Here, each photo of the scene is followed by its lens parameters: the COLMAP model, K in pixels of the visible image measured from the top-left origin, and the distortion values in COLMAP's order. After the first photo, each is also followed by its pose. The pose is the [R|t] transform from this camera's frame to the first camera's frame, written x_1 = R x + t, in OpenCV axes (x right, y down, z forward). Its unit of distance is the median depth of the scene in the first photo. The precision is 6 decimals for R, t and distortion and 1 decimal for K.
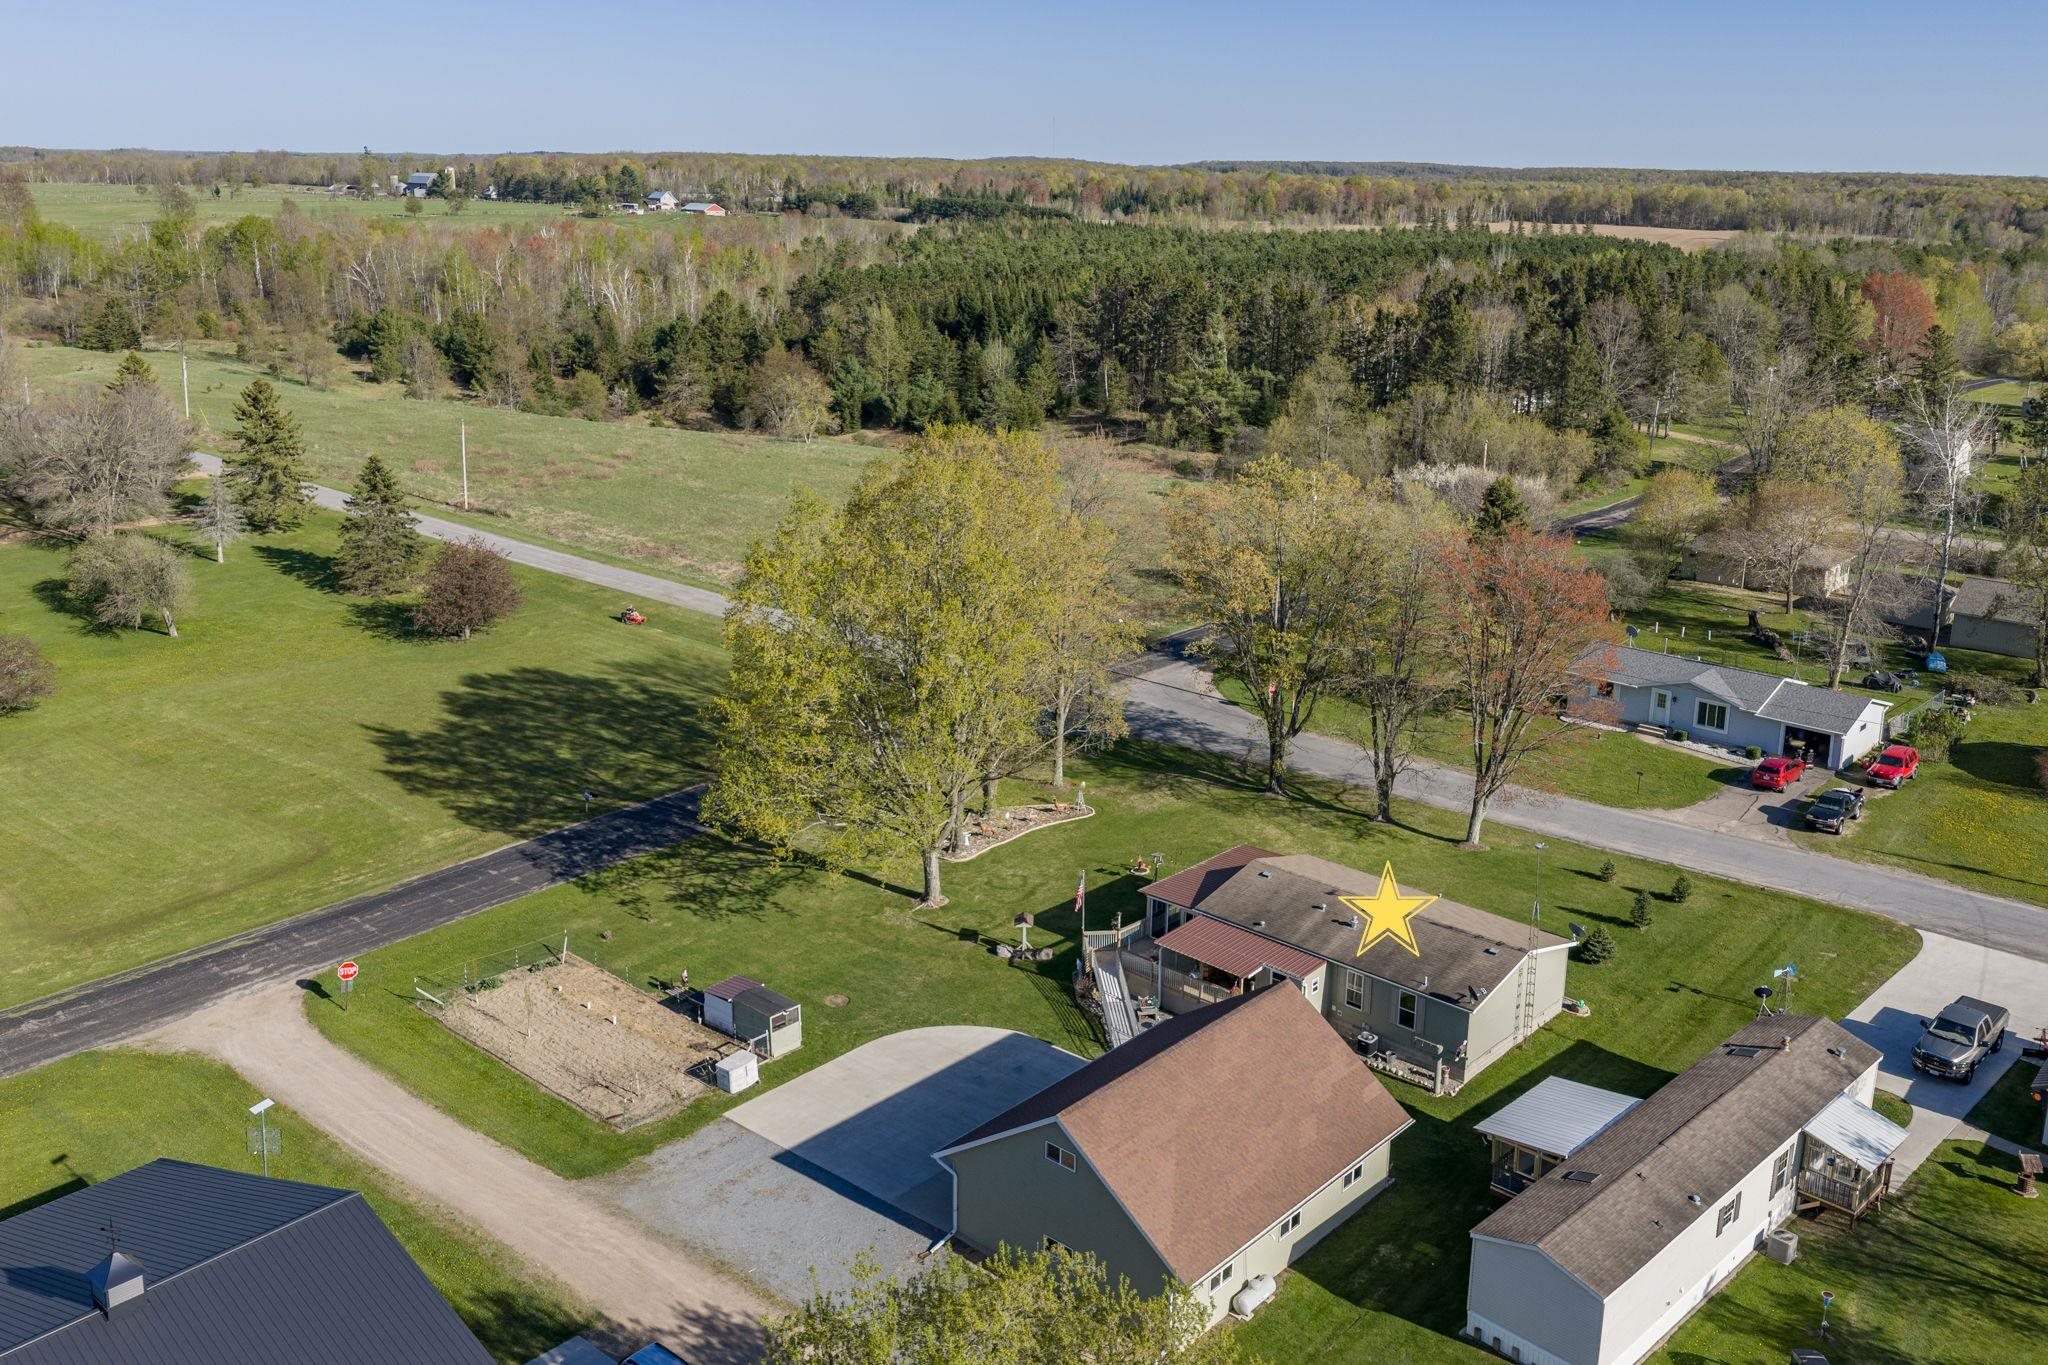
lens RADIAL K [[1700.3, 0, 1045.3], [0, 1700.3, 686.1], [0, 0, 1]] dist [0.022269, -0.032614]
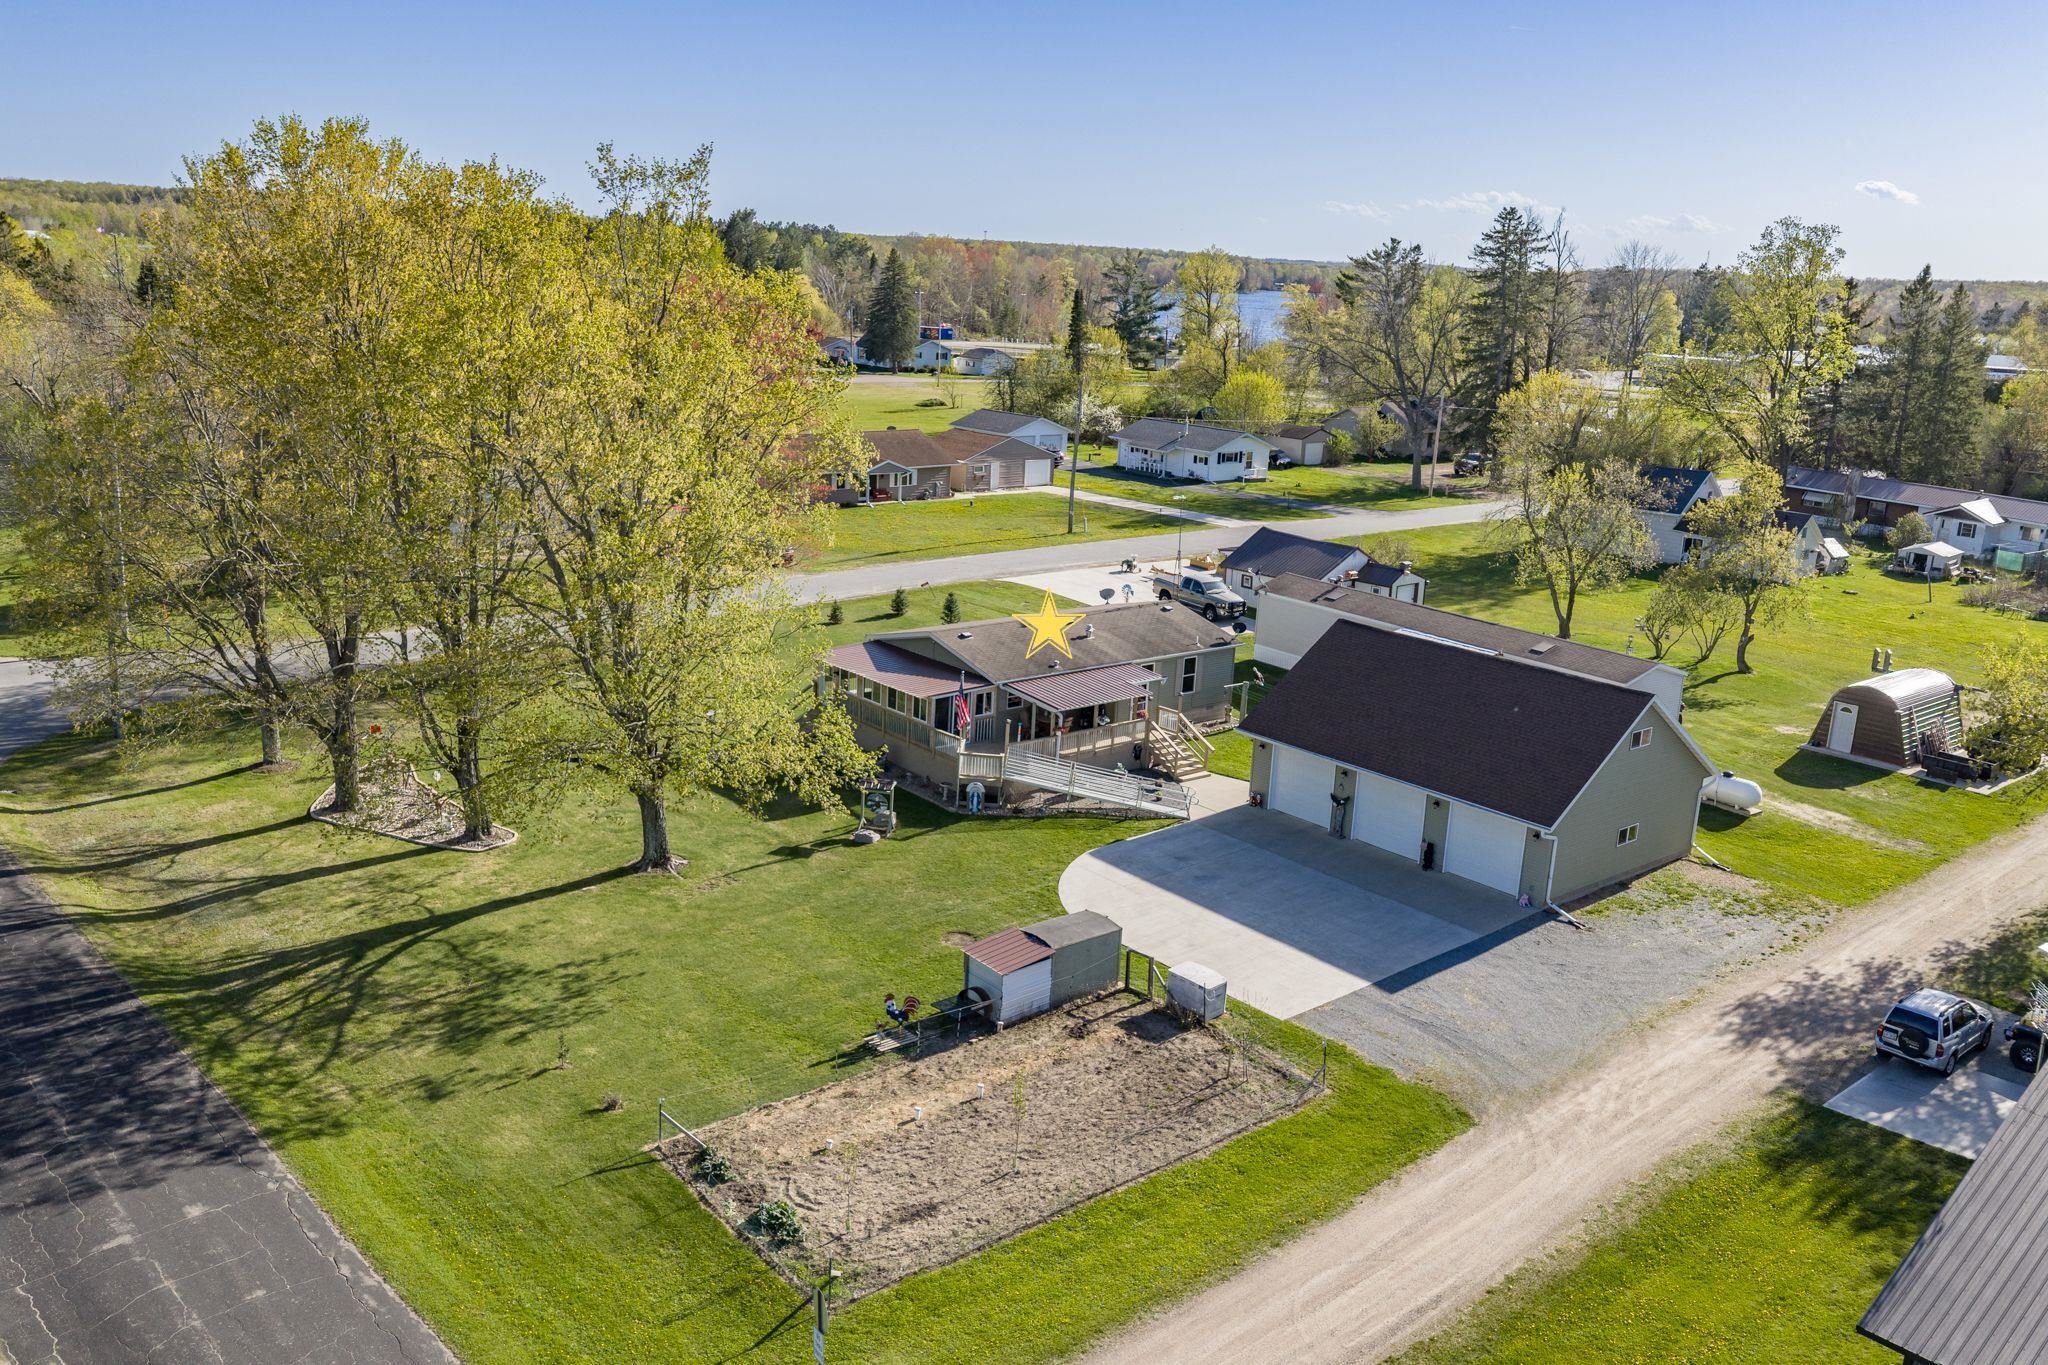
lens RADIAL K [[1700.3, 0, 1021.1], [0, 1700.3, 689.0], [0, 0, 1]] dist [0.022269, -0.032614]
pose [[0.137423, -0.255423, 0.957013, -0.575680], [0.243771, 0.945184, 0.217262, -0.038373], [-0.960047, 0.203436, 0.192154, 0.644372]]
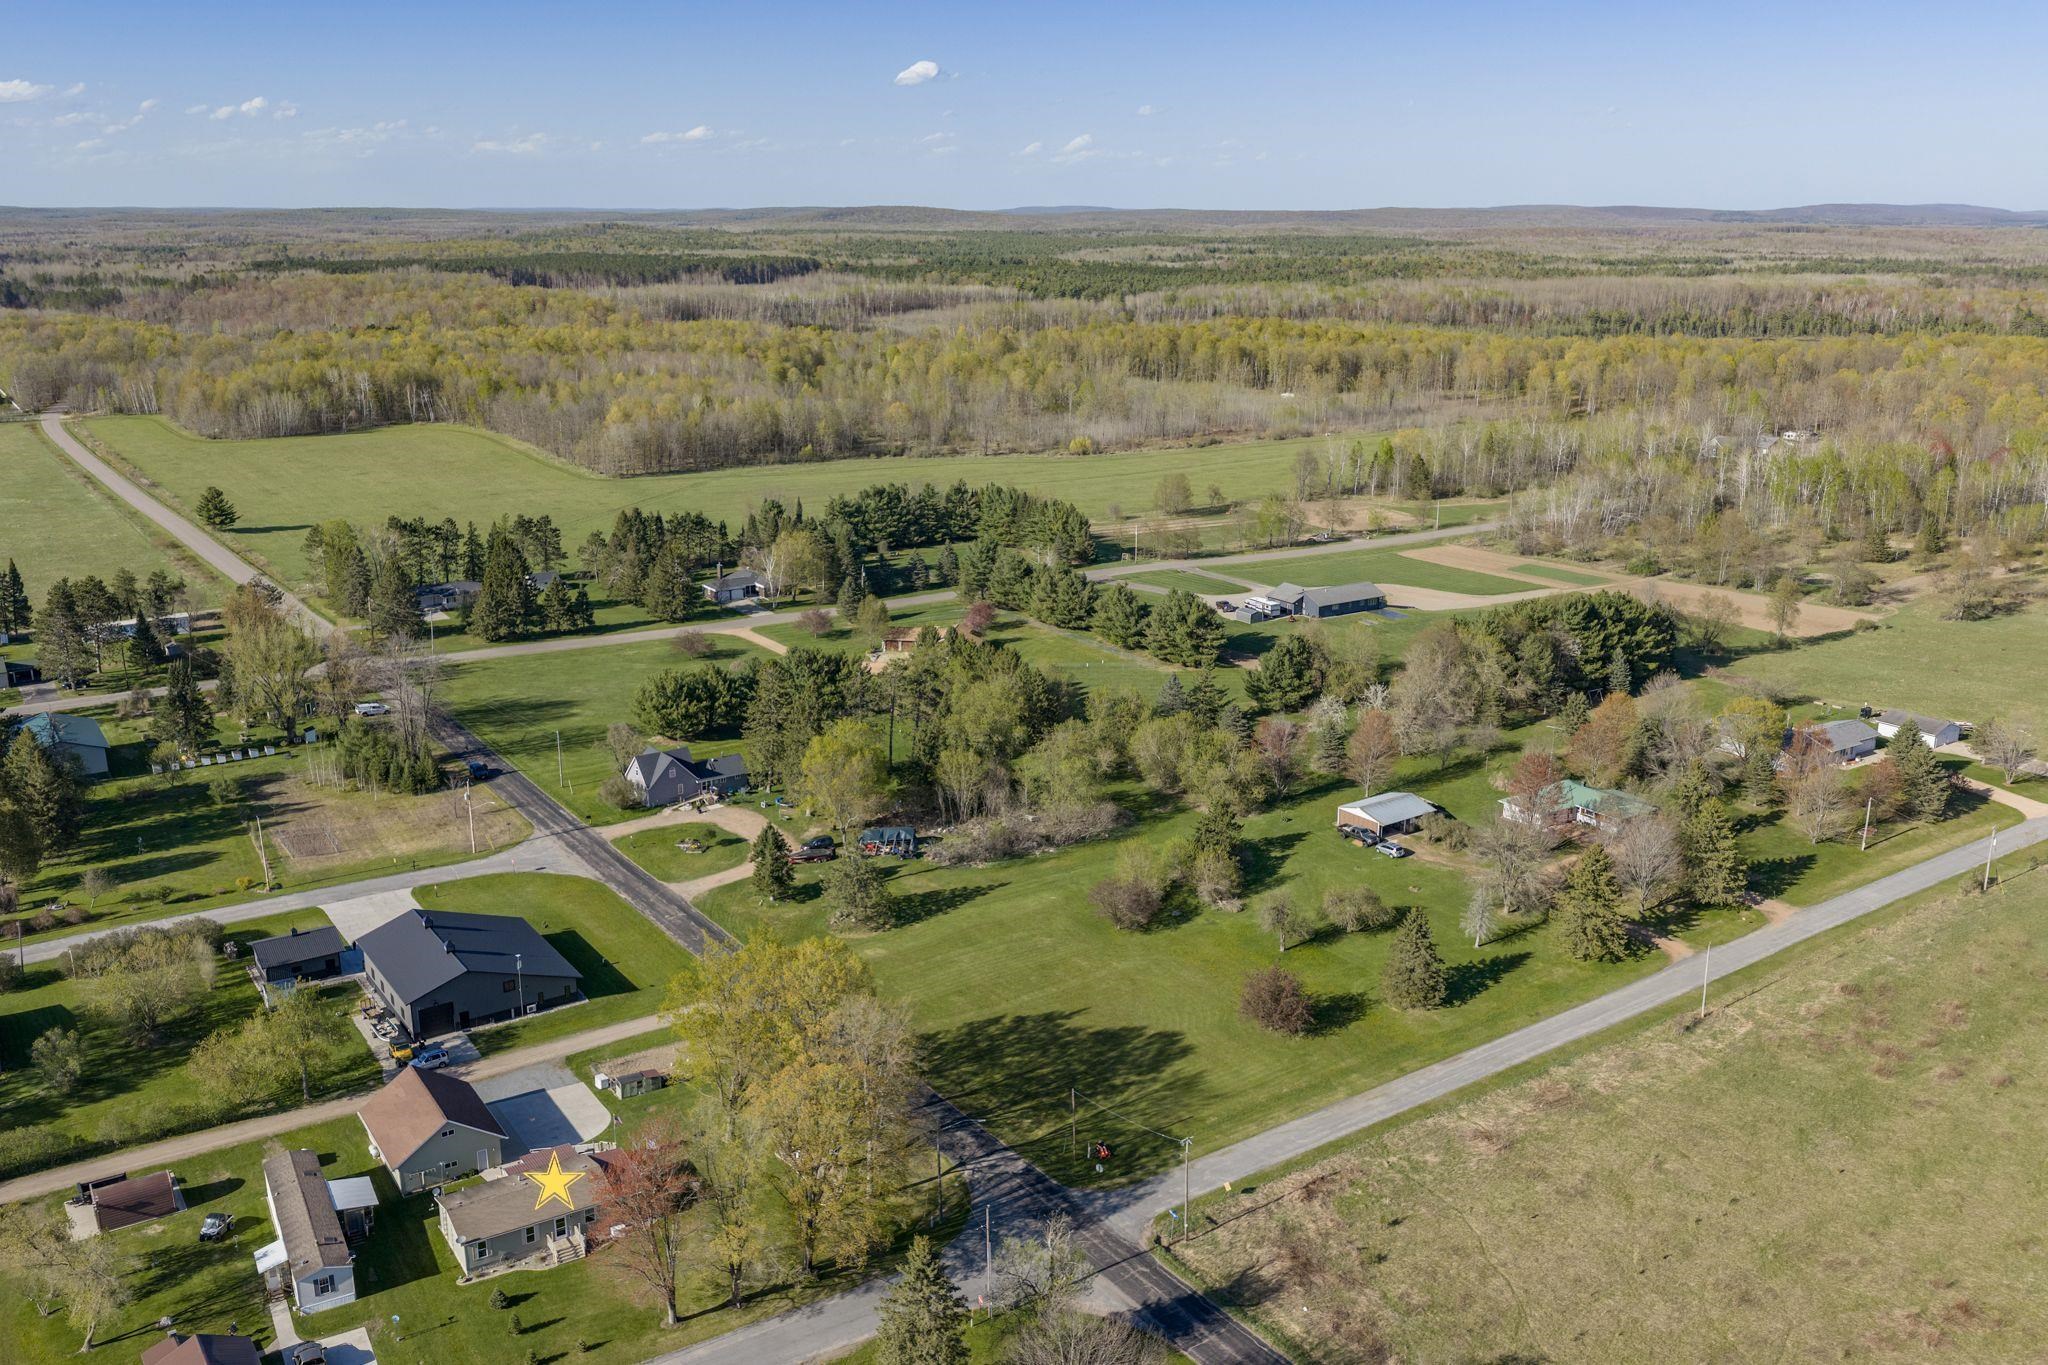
lens RADIAL K [[1700.3, 0, 1009.5], [0, 1700.3, 694.6], [0, 0, 1]] dist [0.022269, -0.032614]
pose [[-0.267864, 0.239568, -0.933197, 1.395884], [-0.286650, 0.904913, 0.314587, -0.939663], [0.919827, 0.351767, -0.173721, 1.293597]]
